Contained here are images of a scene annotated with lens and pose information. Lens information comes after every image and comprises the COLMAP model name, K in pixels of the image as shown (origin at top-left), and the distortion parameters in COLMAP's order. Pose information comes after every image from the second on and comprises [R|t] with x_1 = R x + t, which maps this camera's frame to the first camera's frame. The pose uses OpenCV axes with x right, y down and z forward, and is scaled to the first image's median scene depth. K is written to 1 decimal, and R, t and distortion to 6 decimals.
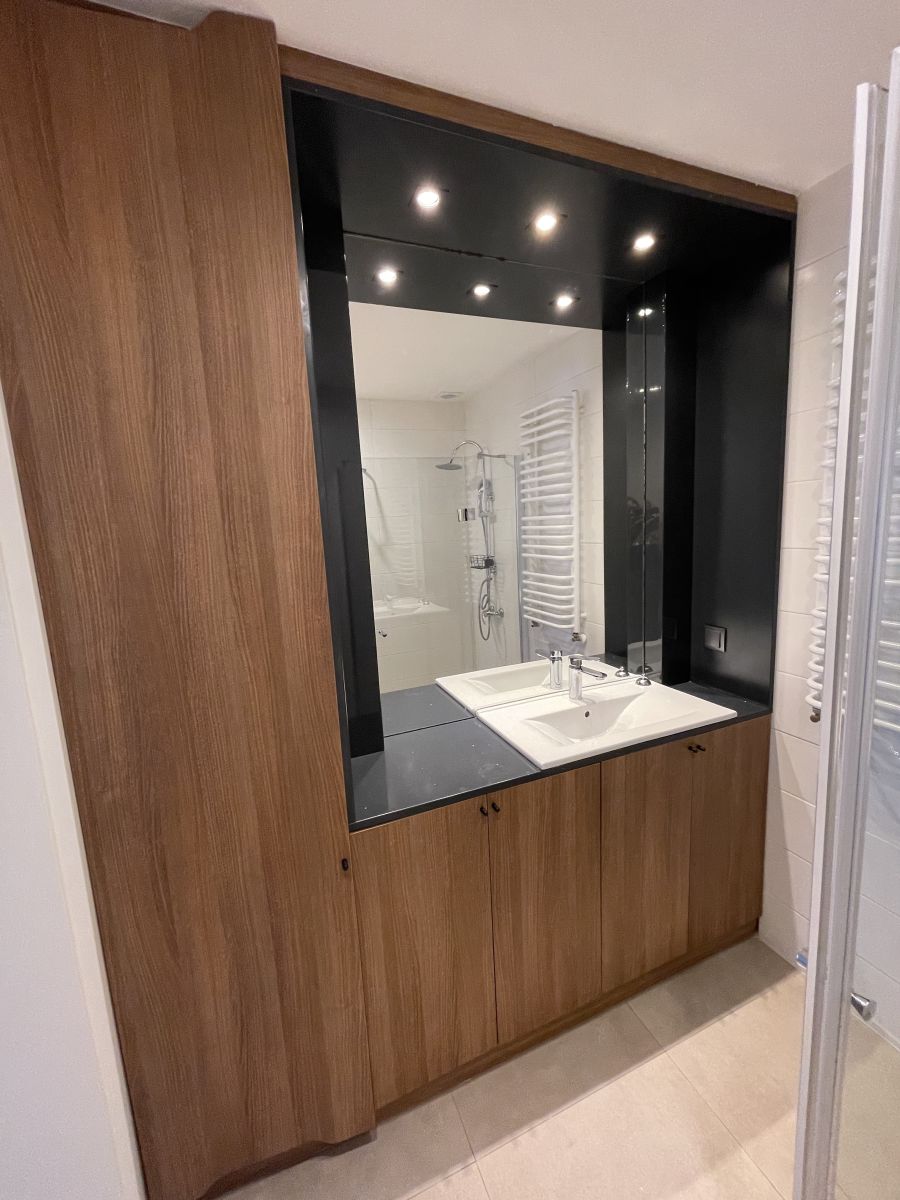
lens RADIAL K [[481.7, 0, 447.2], [0, 481.7, 593.8], [0, 0, 1]] dist [-0.000874, 0.000048]
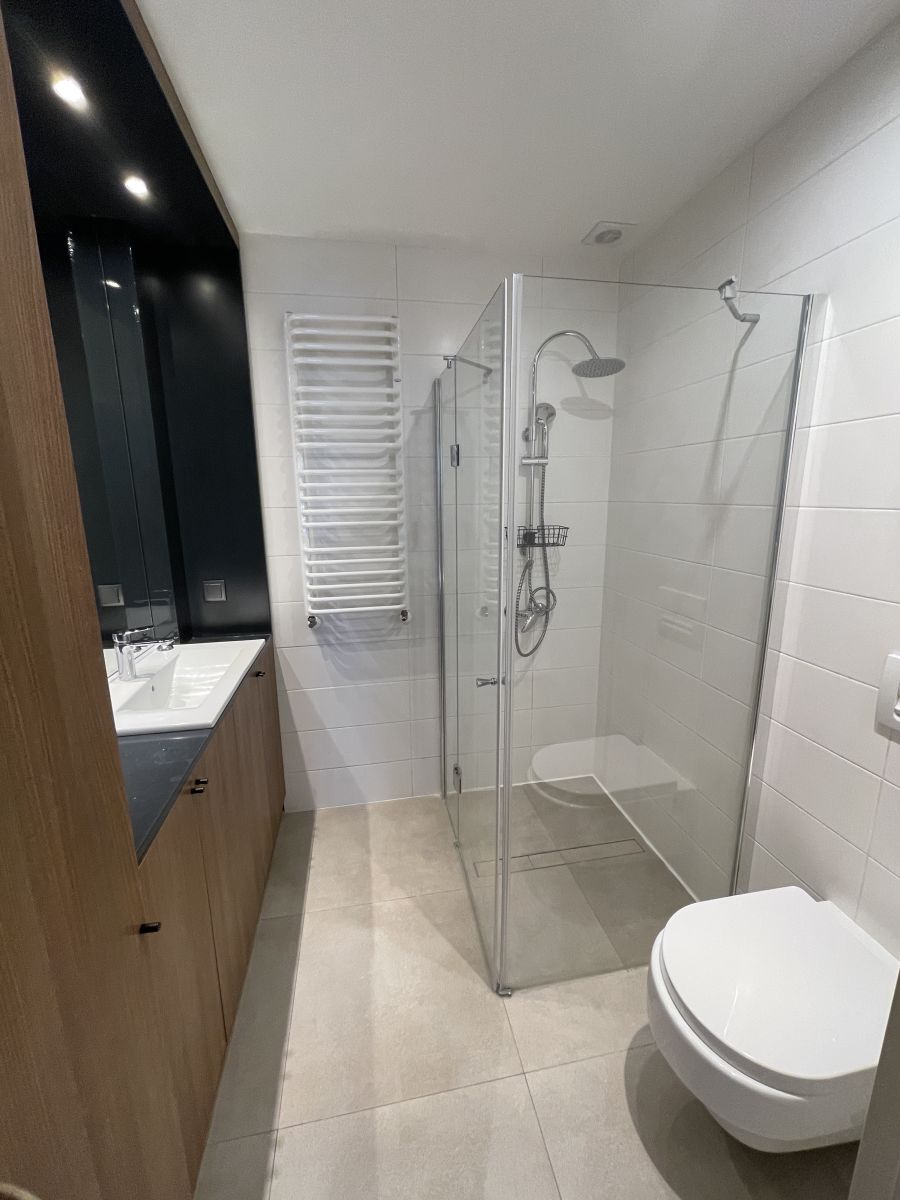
lens RADIAL K [[481.7, 0, 447.2], [0, 481.7, 593.8], [0, 0, 1]] dist [-0.000874, 0.000048]
pose [[0.192019, -0.145578, 0.970534, -0.515846], [0.142793, 0.982557, 0.119130, 0.050303], [-0.970948, 0.115710, 0.209457, 0.275624]]
